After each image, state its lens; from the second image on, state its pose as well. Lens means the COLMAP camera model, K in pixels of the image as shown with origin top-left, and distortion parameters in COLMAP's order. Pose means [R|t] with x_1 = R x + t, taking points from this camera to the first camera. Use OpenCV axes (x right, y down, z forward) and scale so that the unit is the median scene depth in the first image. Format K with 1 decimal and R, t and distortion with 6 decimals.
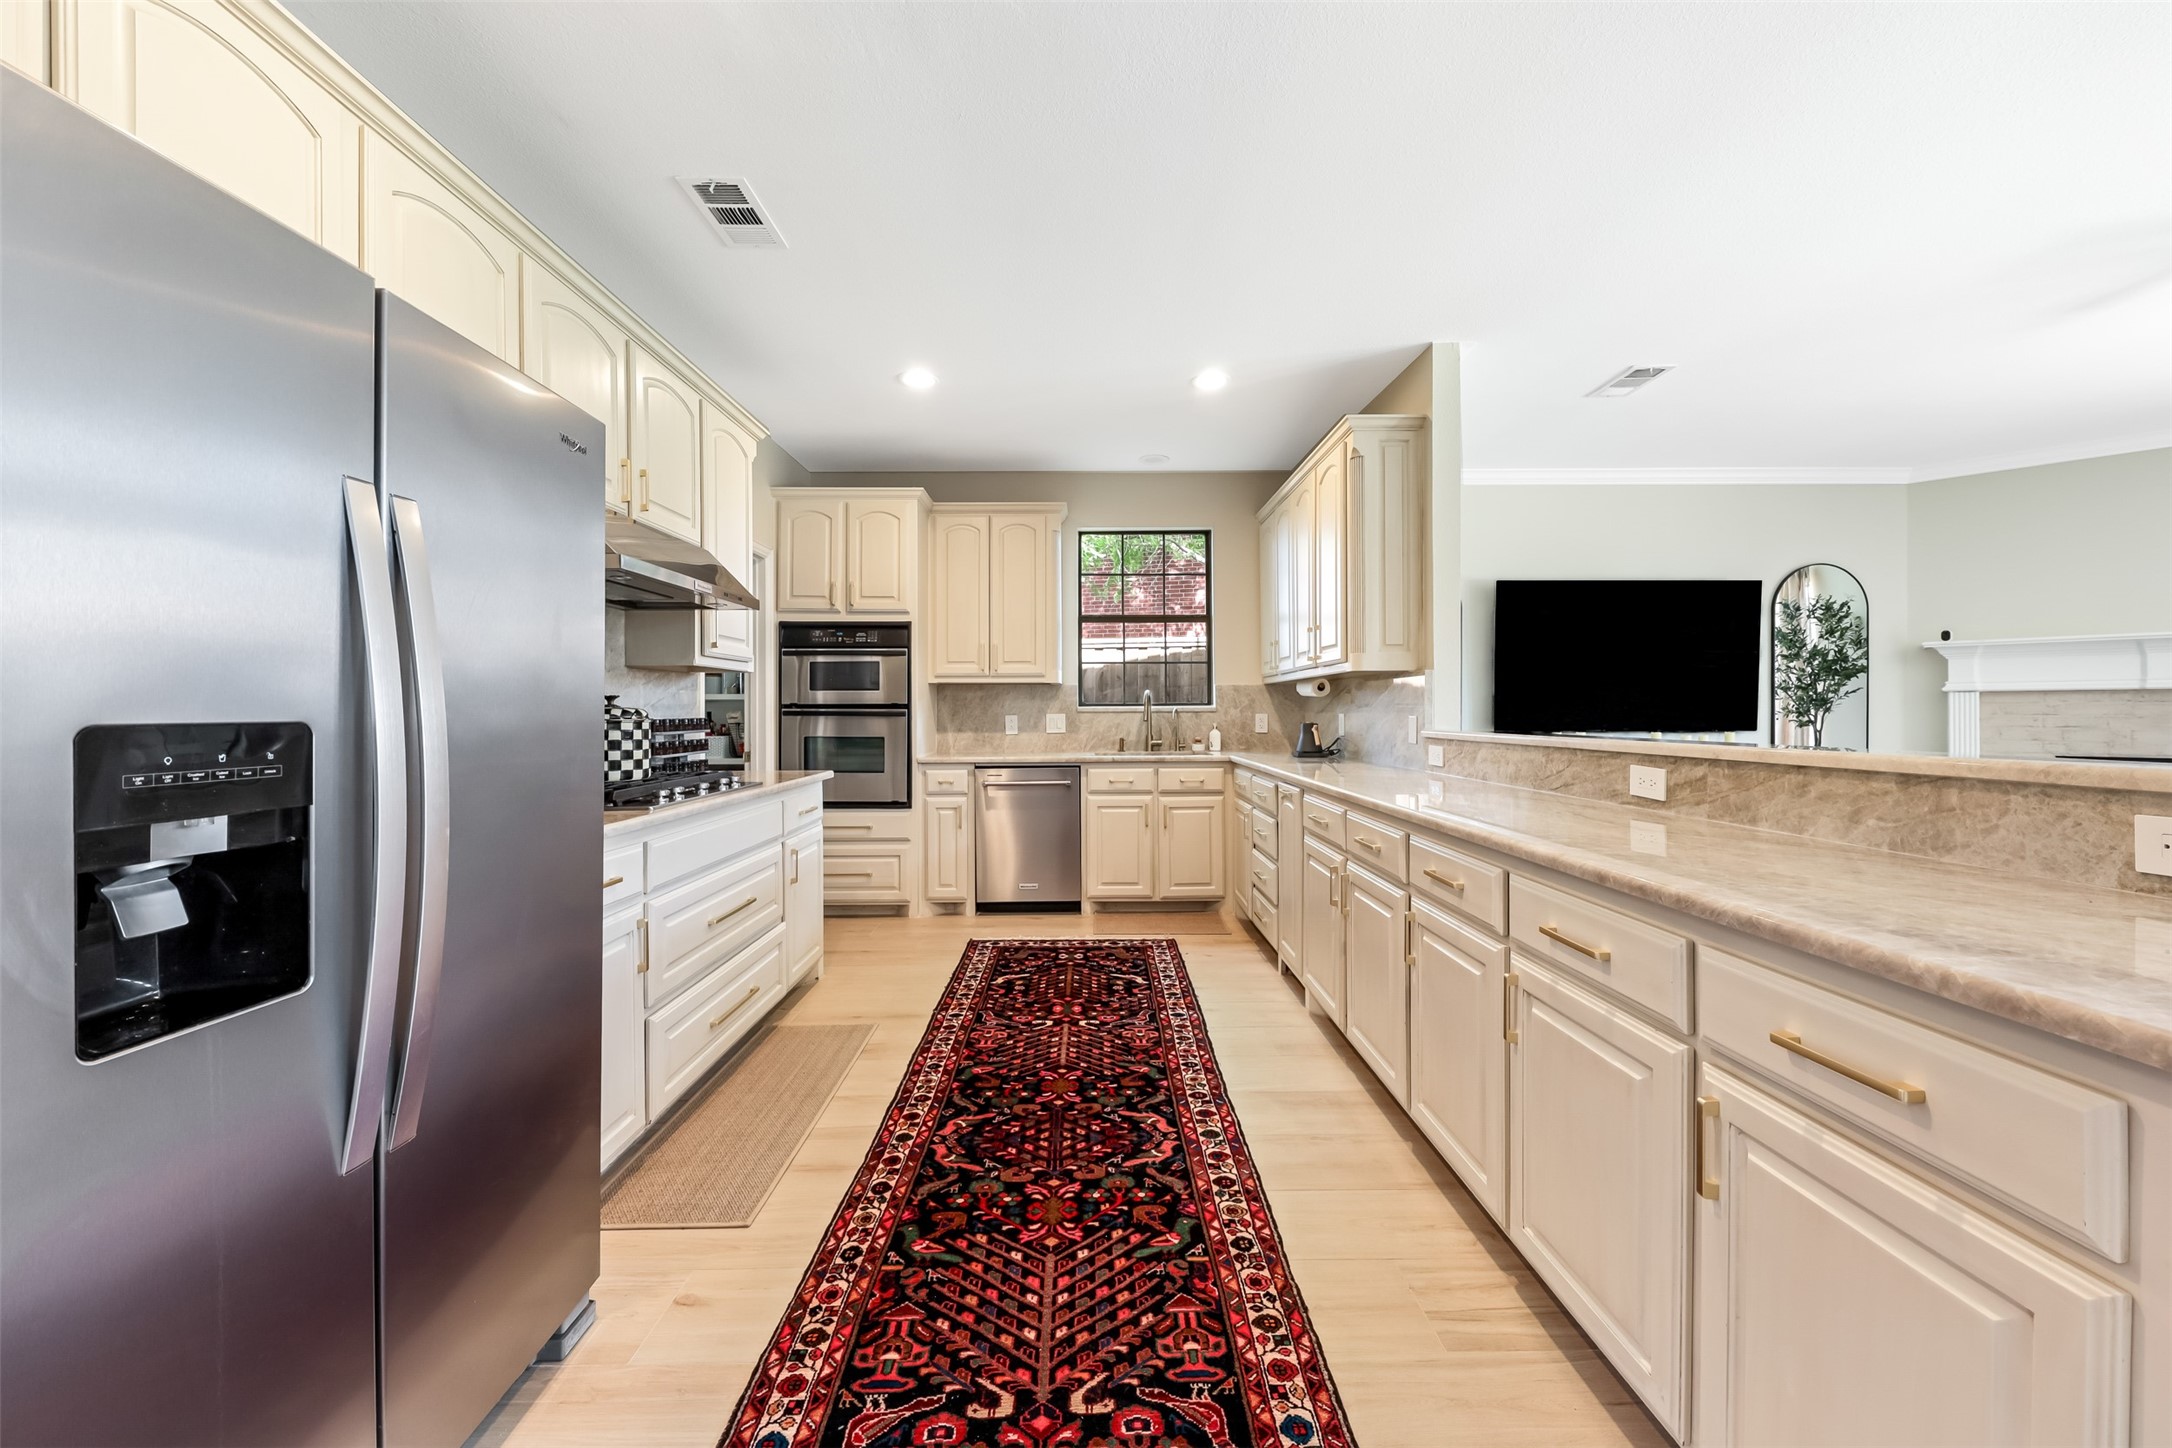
lens RADIAL K [[793.9, 0, 1083.9], [0, 793.9, 712.6], [0, 0, 1]] dist [0.007136, -0.005038]
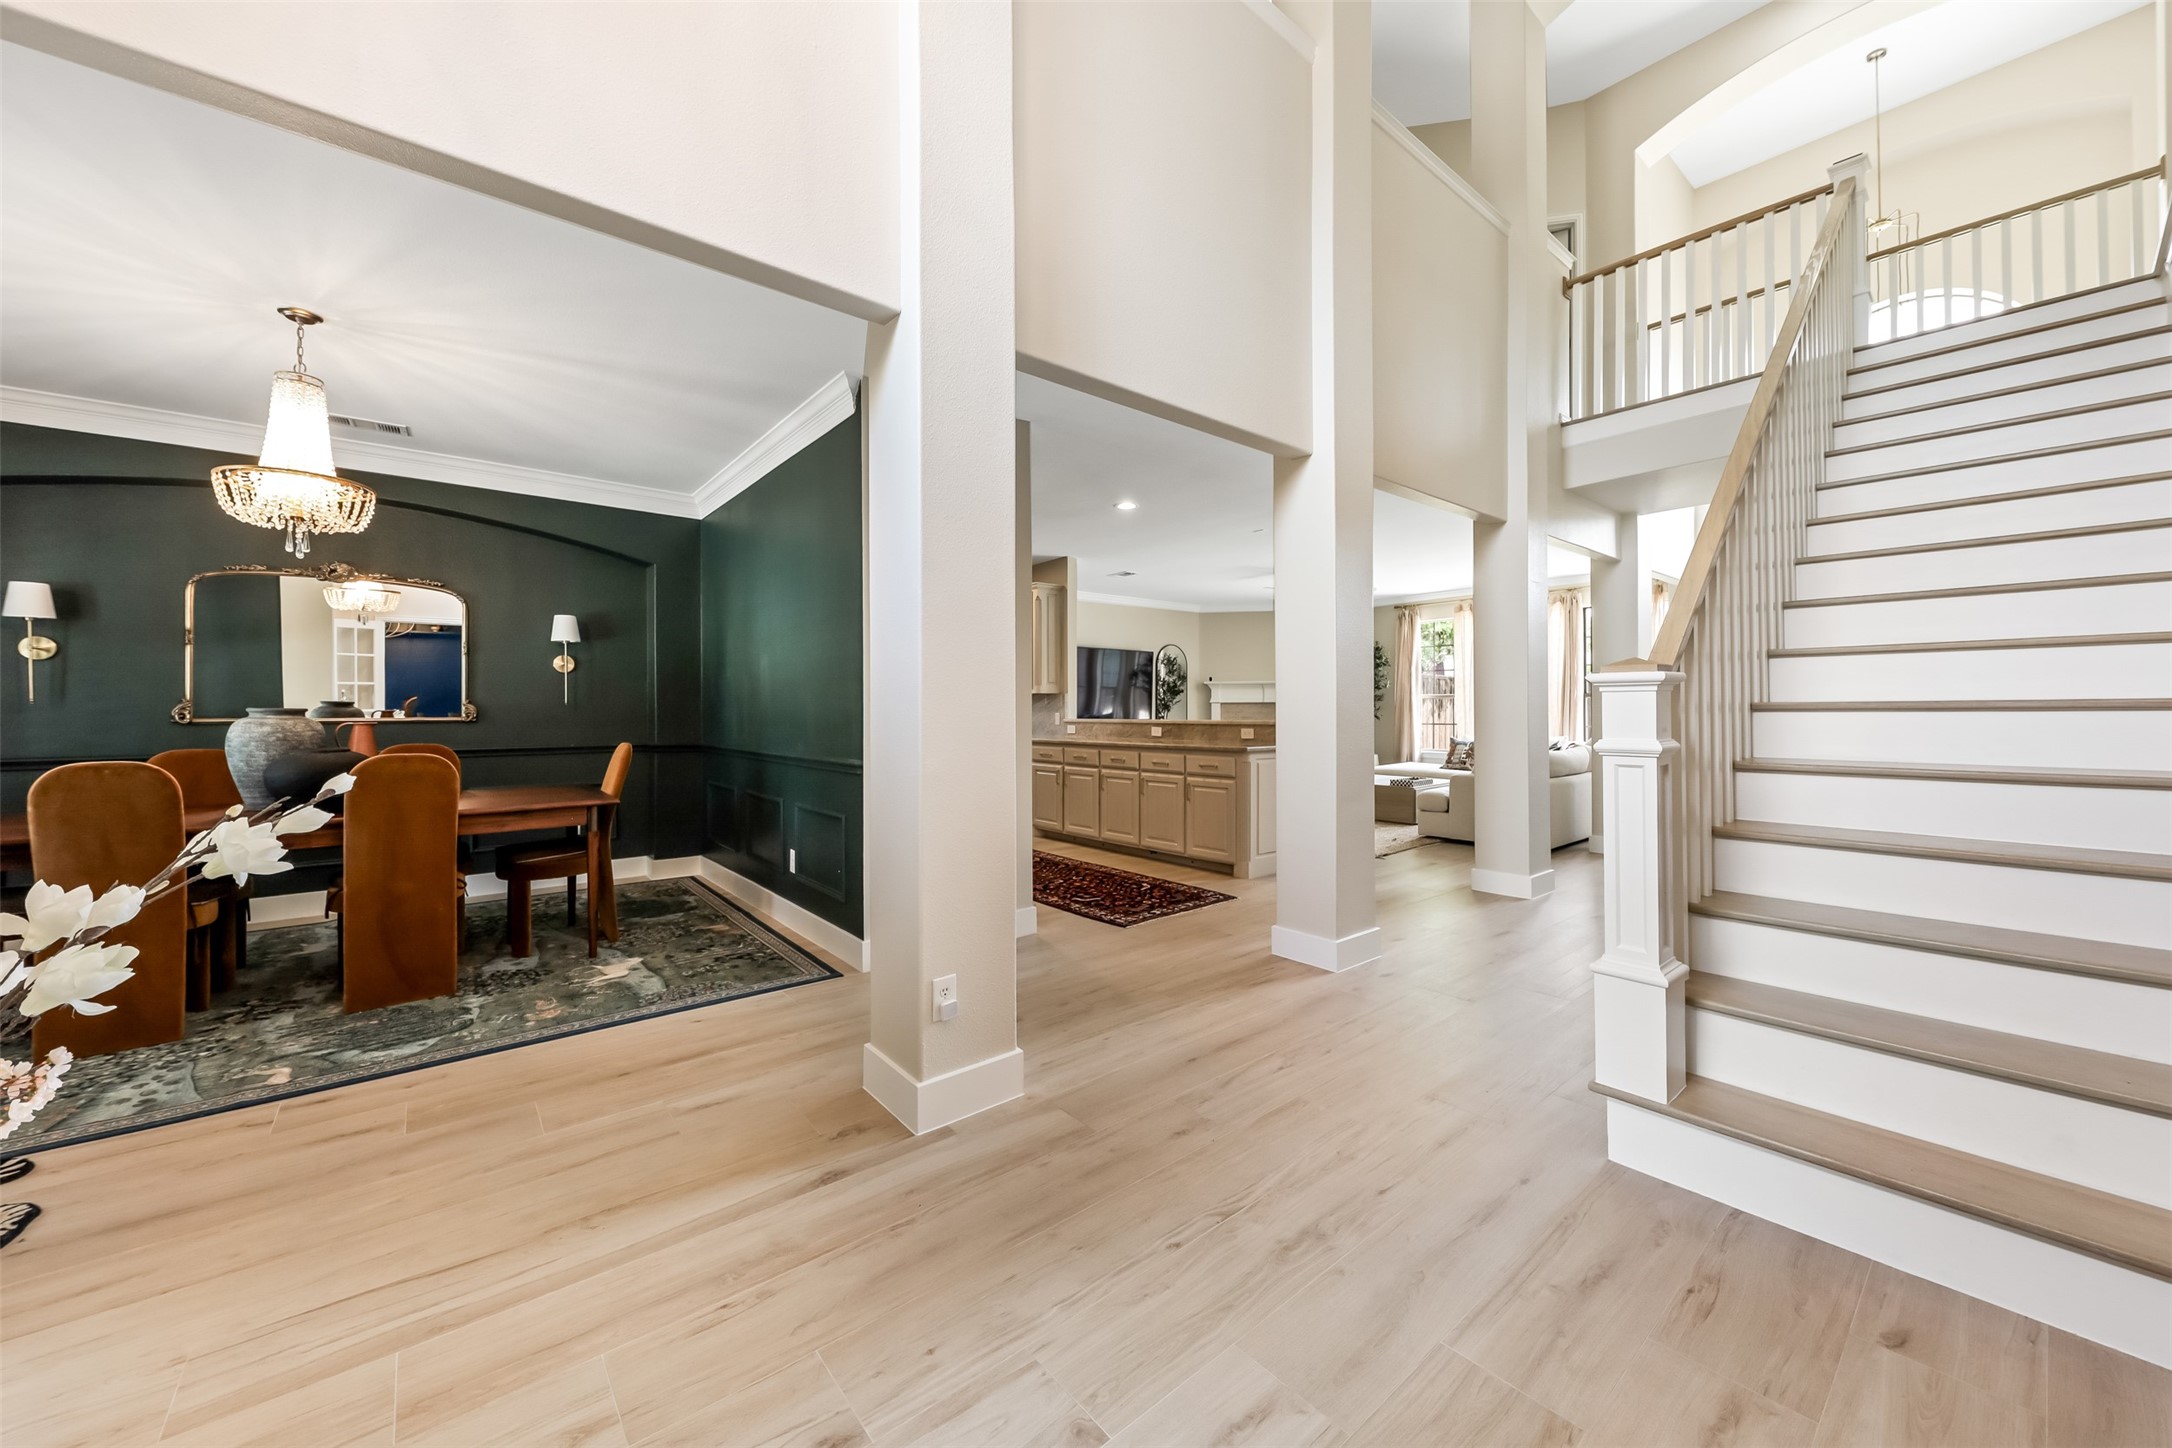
lens RADIAL K [[793.9, 0, 1118.6], [0, 793.9, 703.2], [0, 0, 1]] dist [0.007136, -0.005038]
pose [[0.753572, 0.005969, 0.657338, -0.974256], [0.003924, 0.999900, -0.013579, 0.007965], [-0.657353, 0.012812, 0.753474, -0.864729]]
